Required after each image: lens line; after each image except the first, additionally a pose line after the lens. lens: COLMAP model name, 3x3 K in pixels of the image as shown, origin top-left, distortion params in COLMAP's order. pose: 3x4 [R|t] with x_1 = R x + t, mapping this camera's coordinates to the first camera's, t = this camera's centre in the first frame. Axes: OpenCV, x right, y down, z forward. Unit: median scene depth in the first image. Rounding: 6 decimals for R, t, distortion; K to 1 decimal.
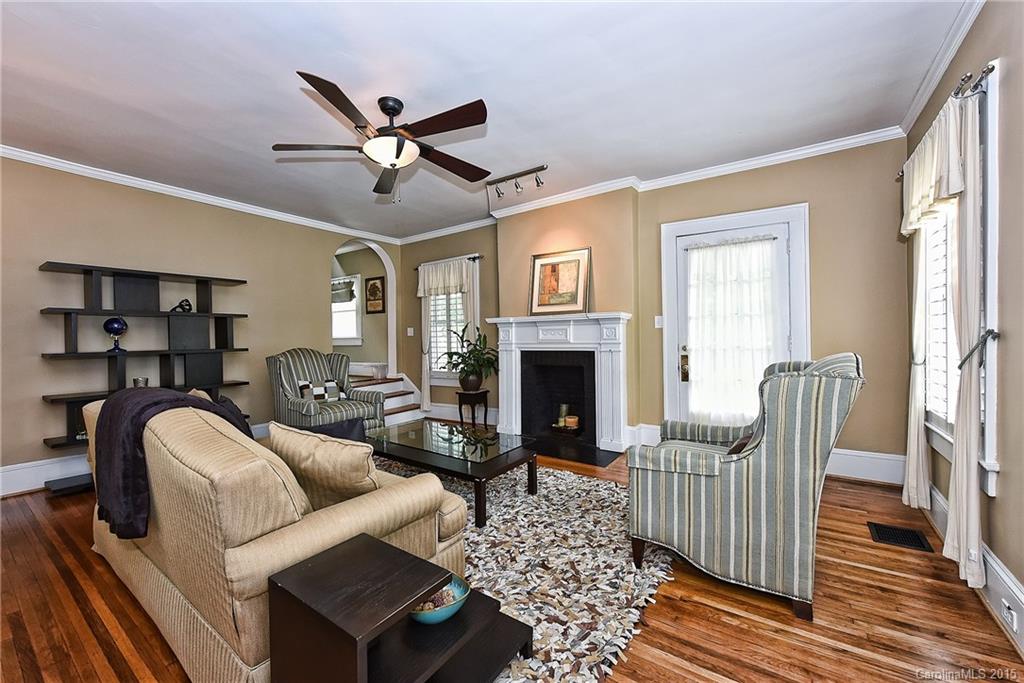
lens RADIAL K [[400.7, 0, 512.7], [0, 400.7, 344.9], [0, 0, 1]] dist [-0.000721, -0.000476]
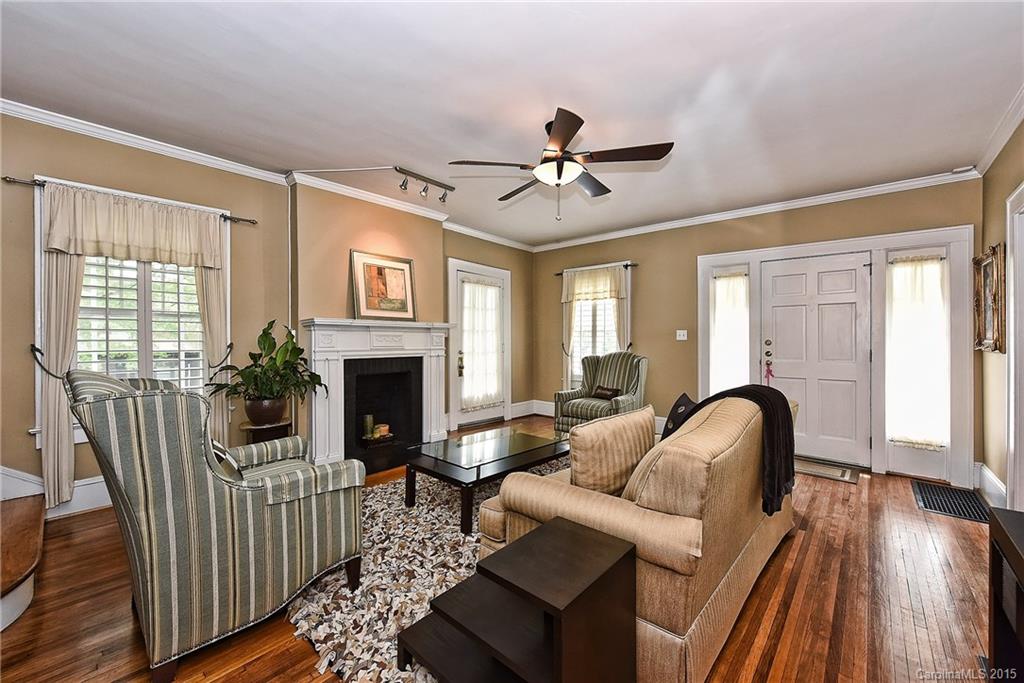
lens RADIAL K [[400.7, 0, 512.1], [0, 400.7, 343.7], [0, 0, 1]] dist [-0.000721, -0.000476]
pose [[0.131099, 0.005710, 0.991353, -0.830697], [0.015800, 0.999844, -0.007848, -0.006812], [-0.991243, 0.016693, 0.130989, 0.591415]]
